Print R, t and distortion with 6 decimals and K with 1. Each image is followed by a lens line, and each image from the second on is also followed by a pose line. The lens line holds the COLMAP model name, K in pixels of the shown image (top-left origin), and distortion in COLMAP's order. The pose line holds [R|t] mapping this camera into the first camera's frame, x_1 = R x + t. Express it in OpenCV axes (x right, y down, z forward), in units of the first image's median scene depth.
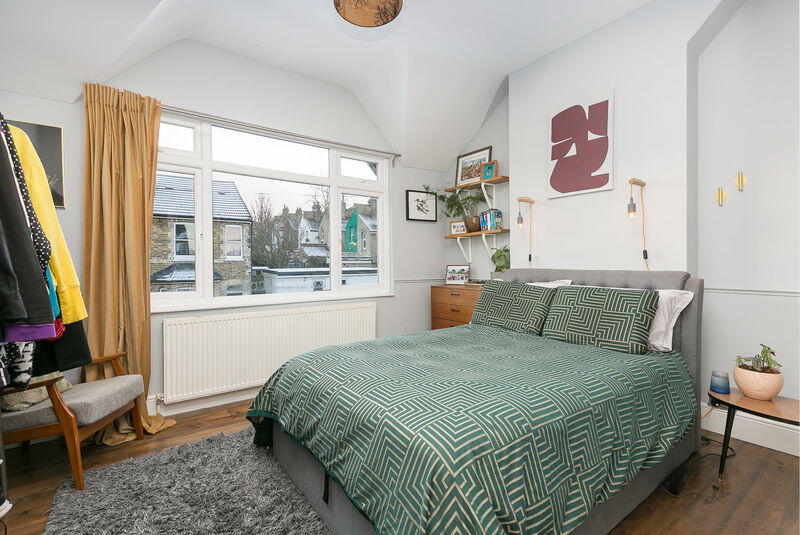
lens RADIAL K [[360.1, 0, 399.5], [0, 360.1, 269.1], [0, 0, 1]] dist [-0.000517, -0.000438]
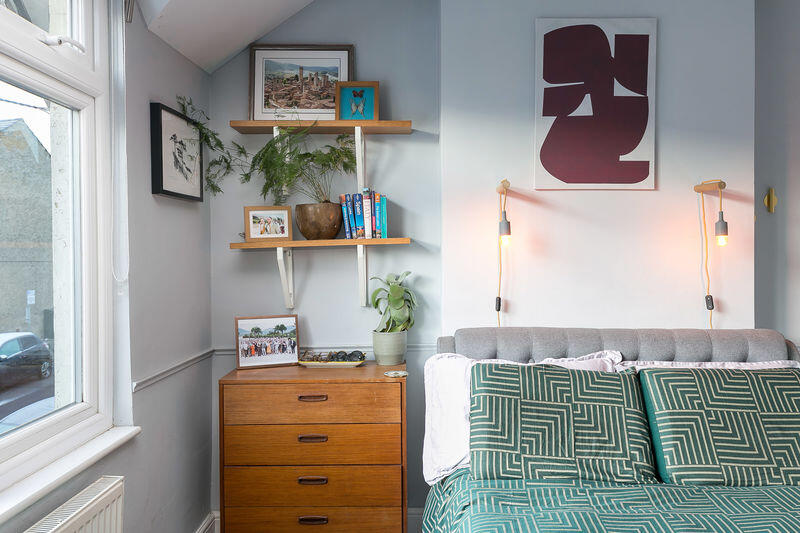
lens RADIAL K [[598.5, 0, 401.8], [0, 598.5, 261.5], [0, 0, 1]] dist [0.030753, -0.000874]
pose [[0.597331, -0.000739, 0.801994, -0.304526], [0.009666, 0.999934, -0.006278, -0.071052], [-0.801936, 0.011502, 0.597299, 0.513967]]
